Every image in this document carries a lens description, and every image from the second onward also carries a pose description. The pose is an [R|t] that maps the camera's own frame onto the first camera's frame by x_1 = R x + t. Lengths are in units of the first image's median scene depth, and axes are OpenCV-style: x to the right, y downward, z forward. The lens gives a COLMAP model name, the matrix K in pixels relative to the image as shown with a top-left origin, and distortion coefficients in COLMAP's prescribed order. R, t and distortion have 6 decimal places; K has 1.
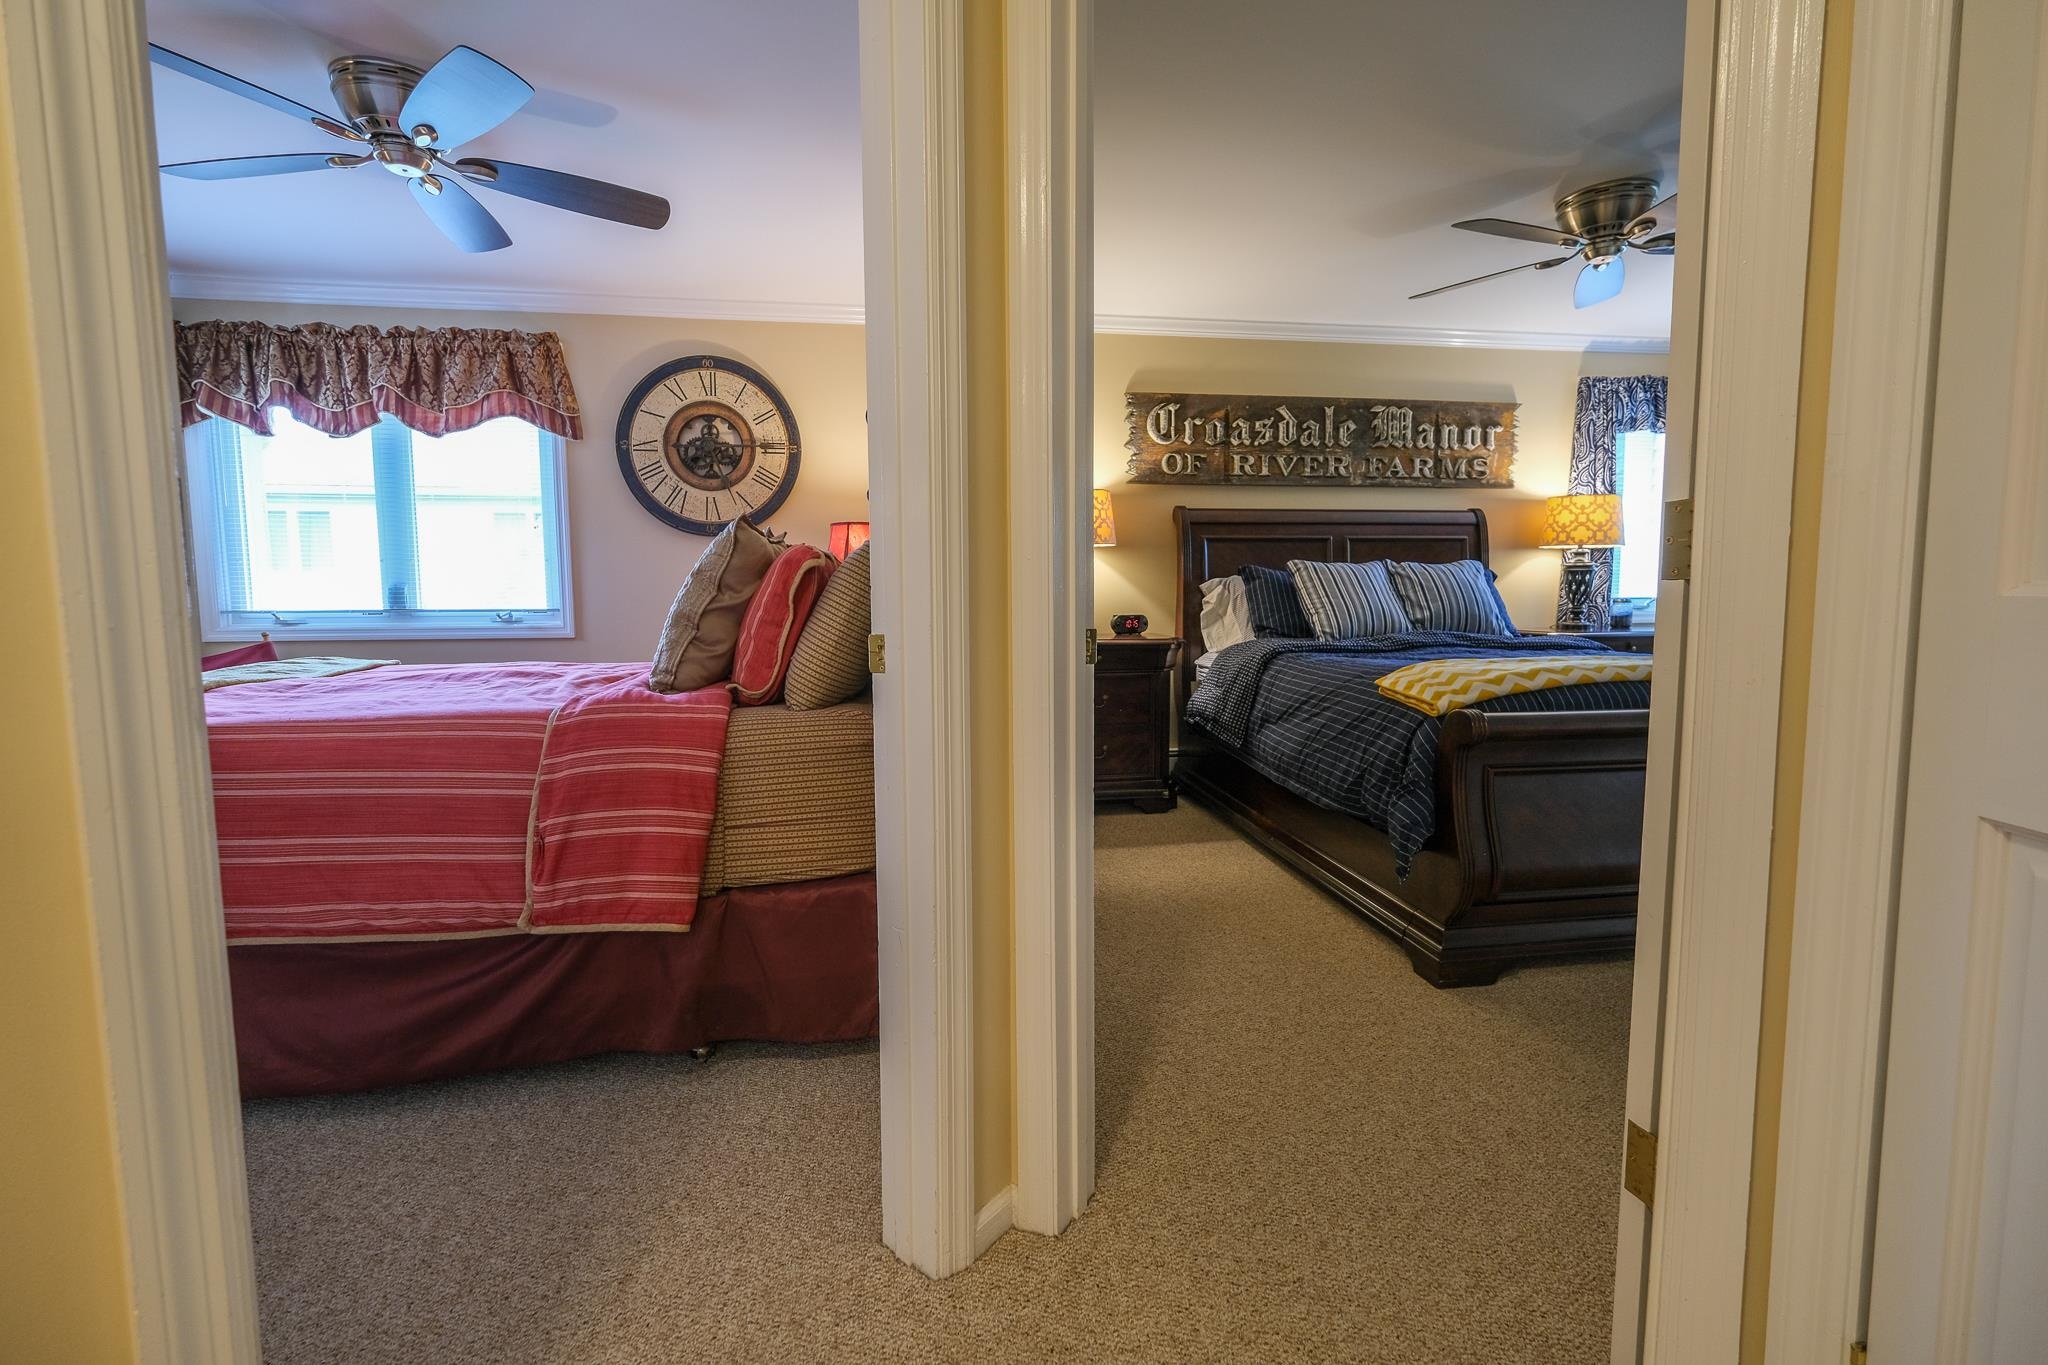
lens RADIAL K [[901.5, 0, 1025.8], [0, 901.5, 660.9], [0, 0, 1]] dist [-0.002903, -0.000690]
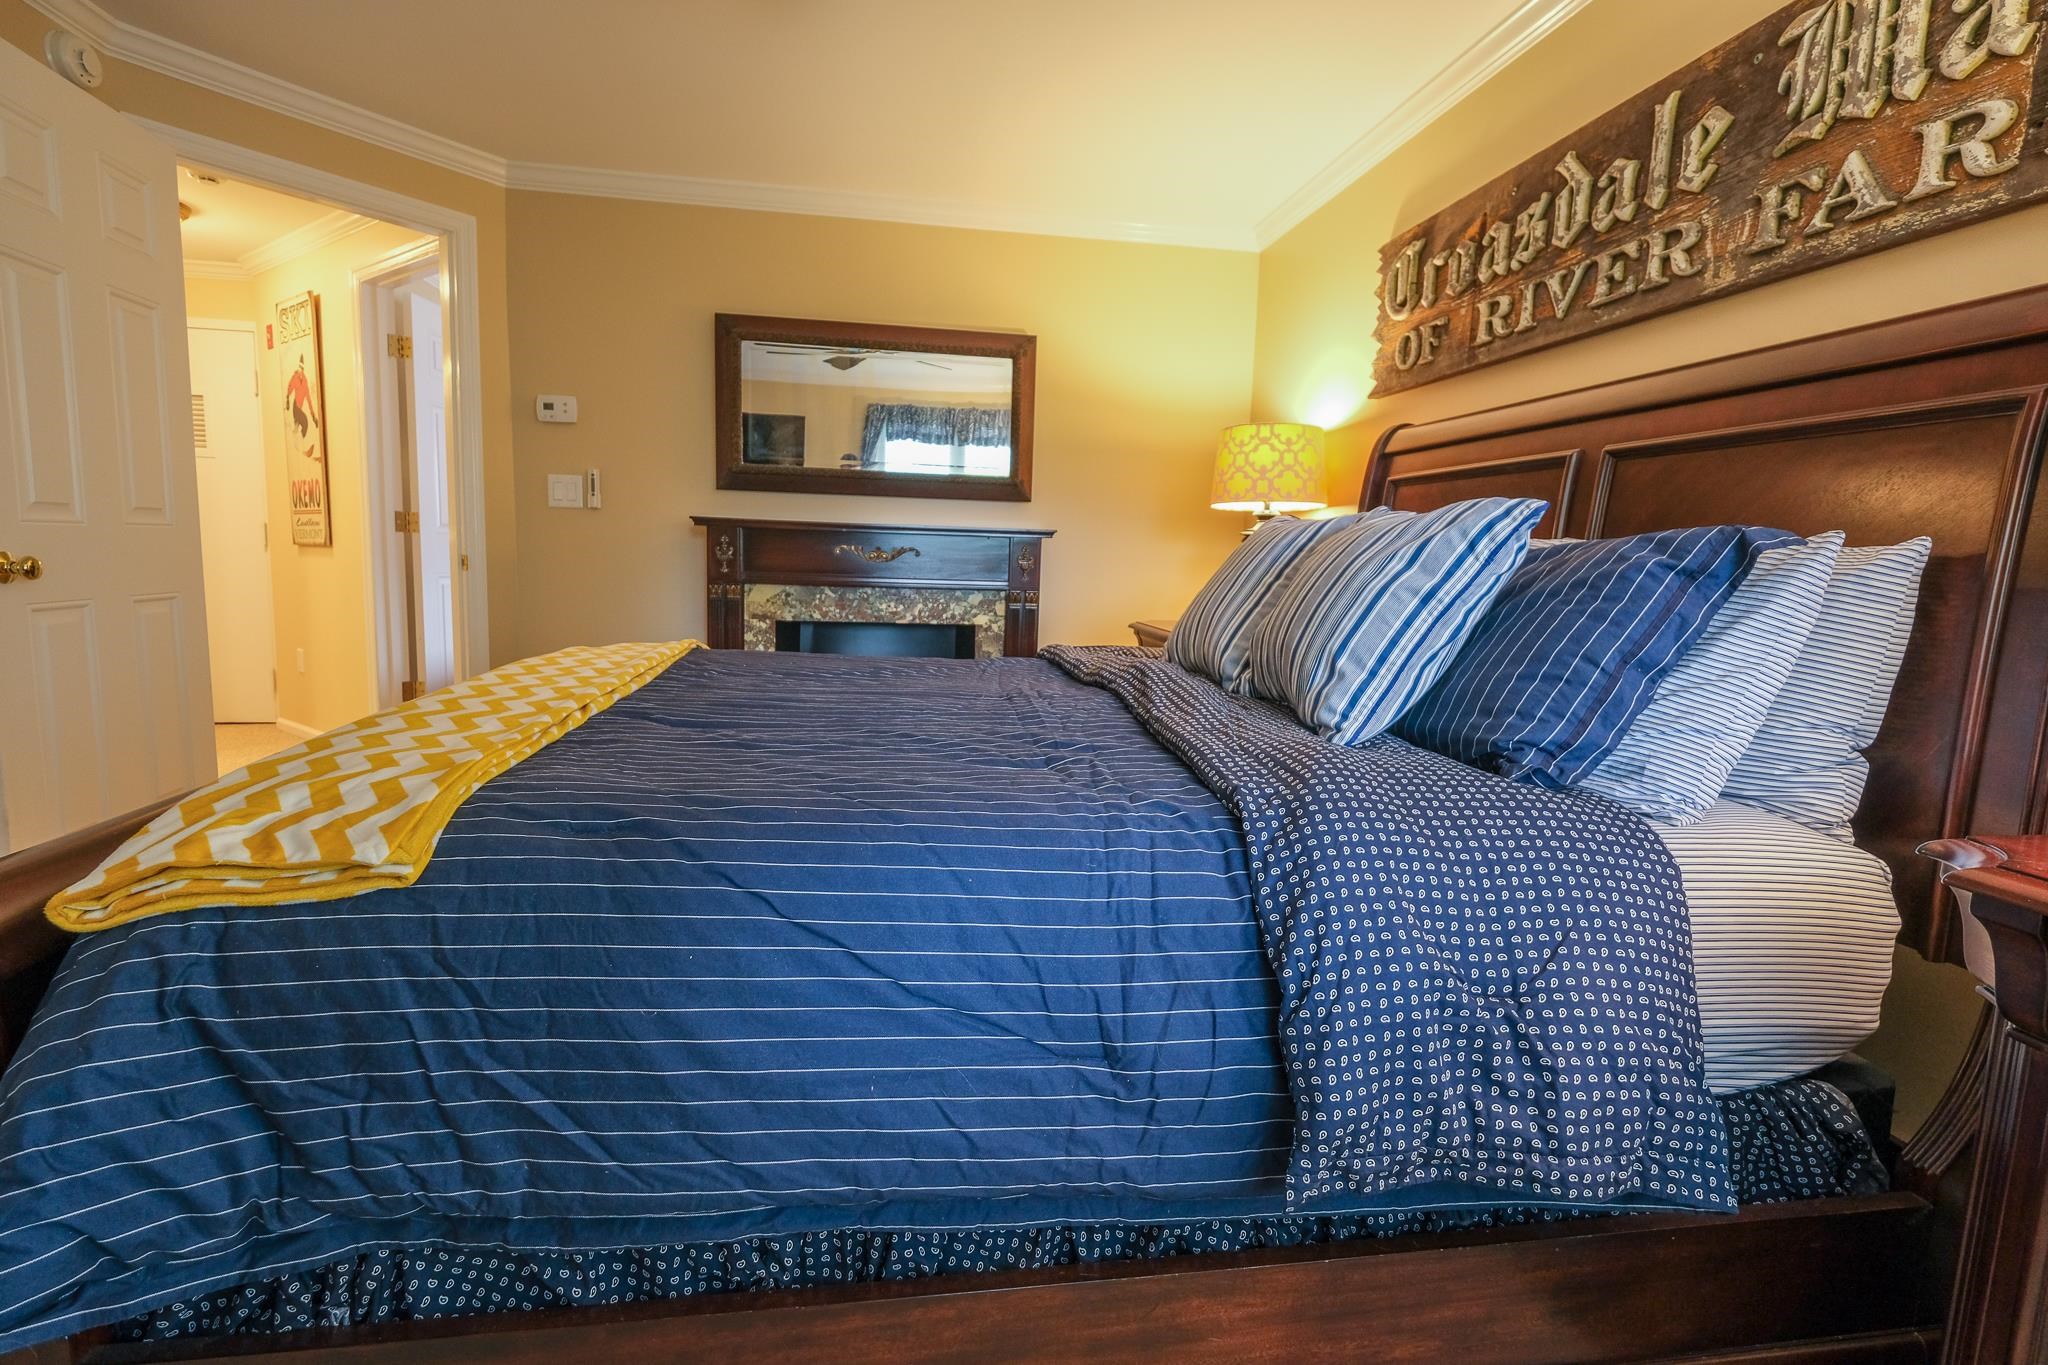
lens RADIAL K [[933.2, 0, 1019.9], [0, 933.2, 662.3], [0, 0, 1]] dist [-0.002137, 0.000125]
pose [[-0.008471, 0.123294, -0.992334, 1.112187], [-0.113323, 0.985858, 0.123457, -0.099290], [0.993522, 0.113500, 0.005620, 1.114040]]
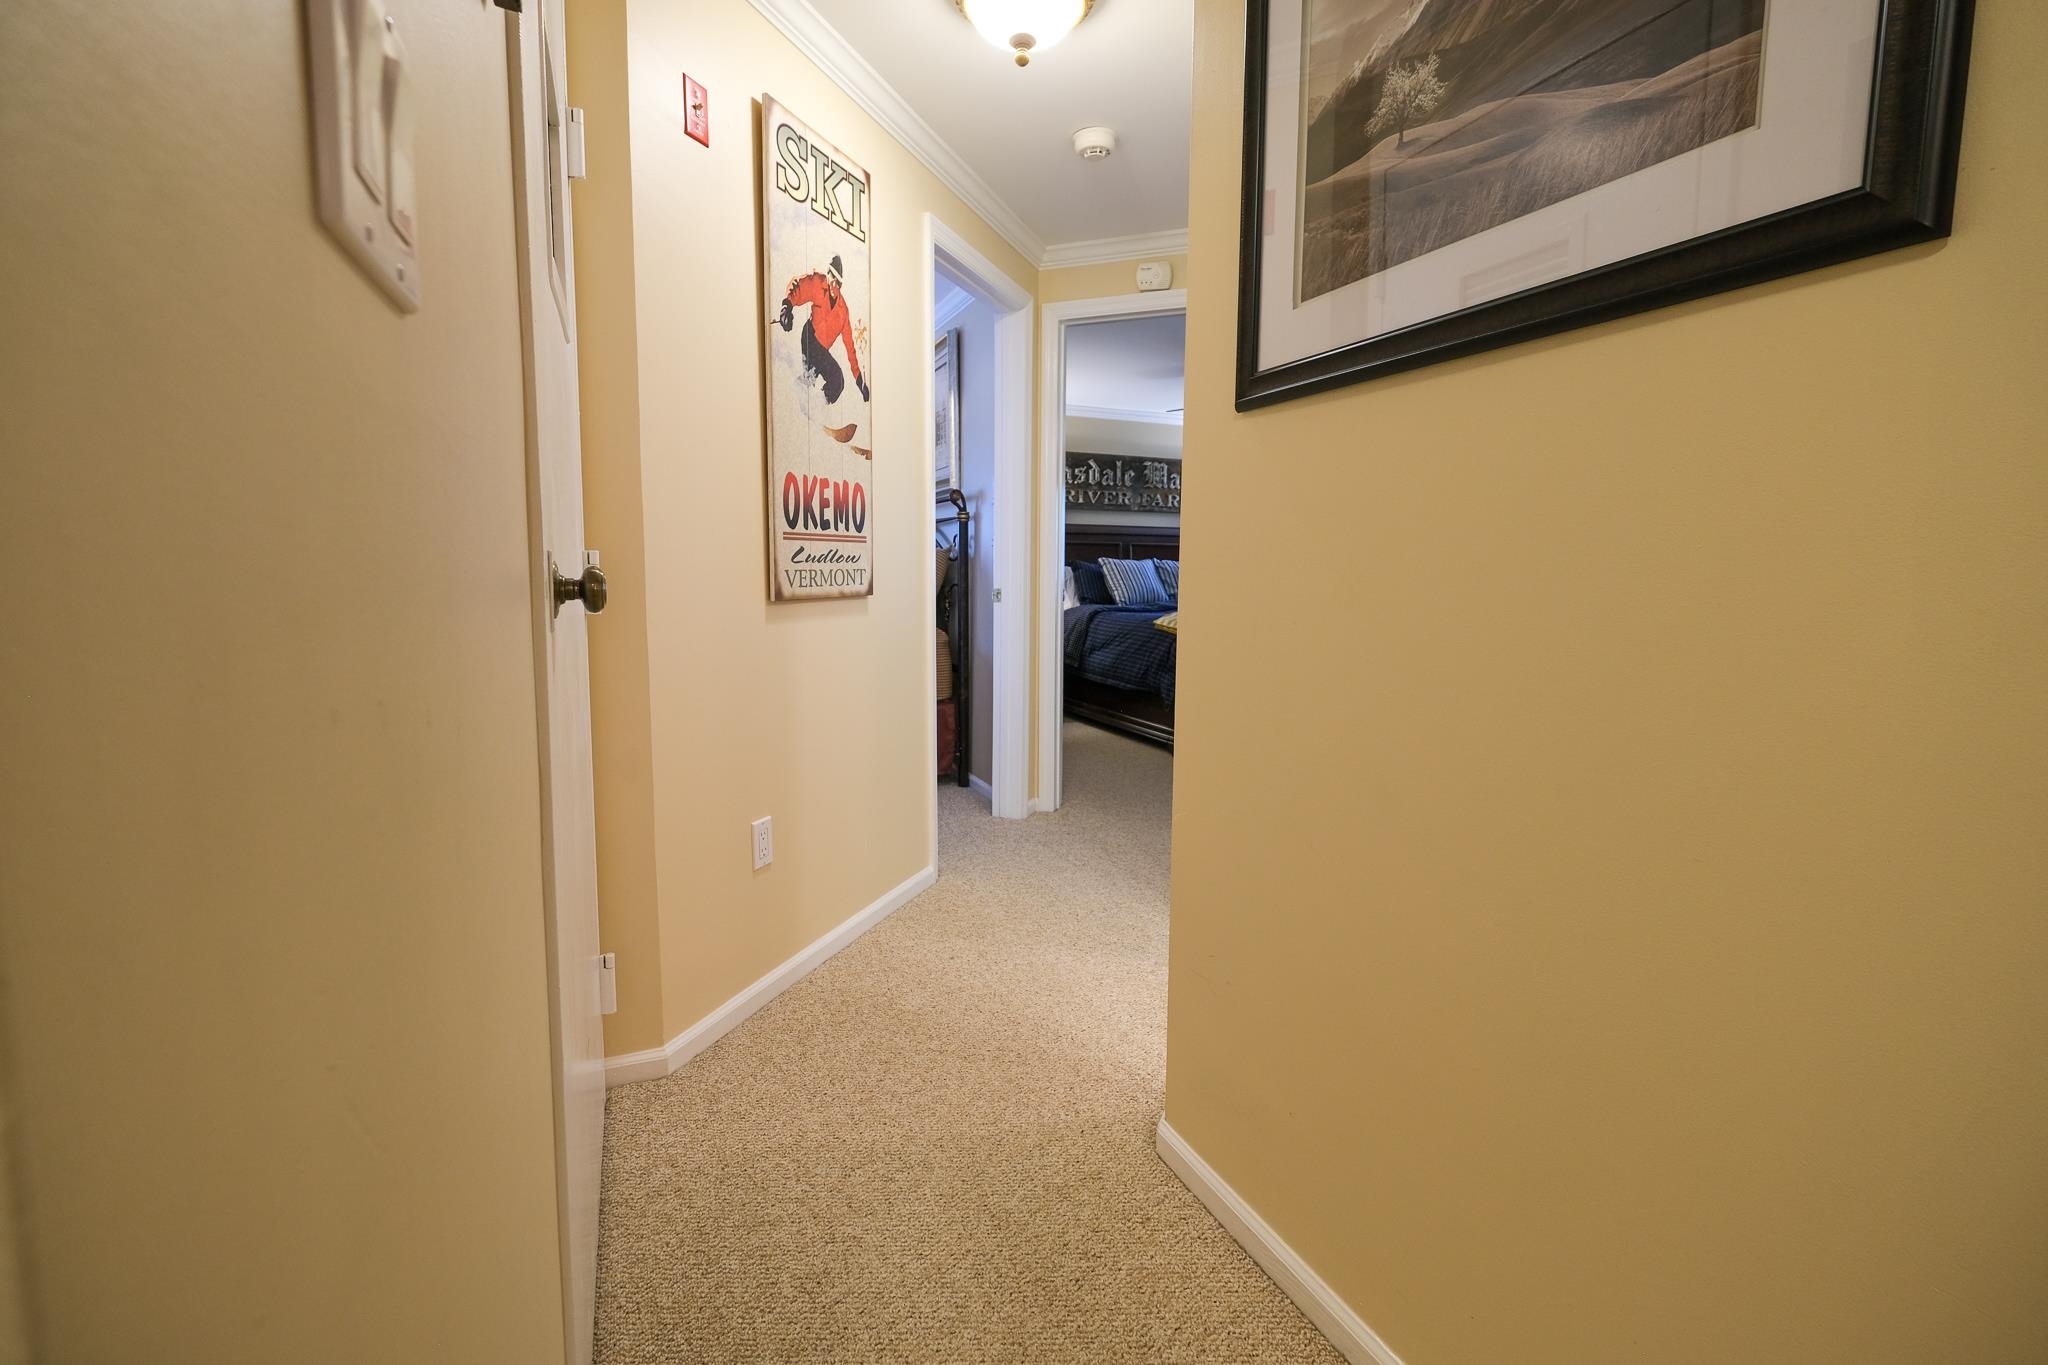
lens RADIAL K [[901.5, 0, 1025.8], [0, 901.5, 660.9], [0, 0, 1]] dist [-0.002903, -0.000690]
pose [[0.966919, -0.010977, 0.254849, -0.341867], [0.006894, 0.999833, 0.016912, 0.063403], [-0.254992, -0.014595, 0.966833, -0.741590]]
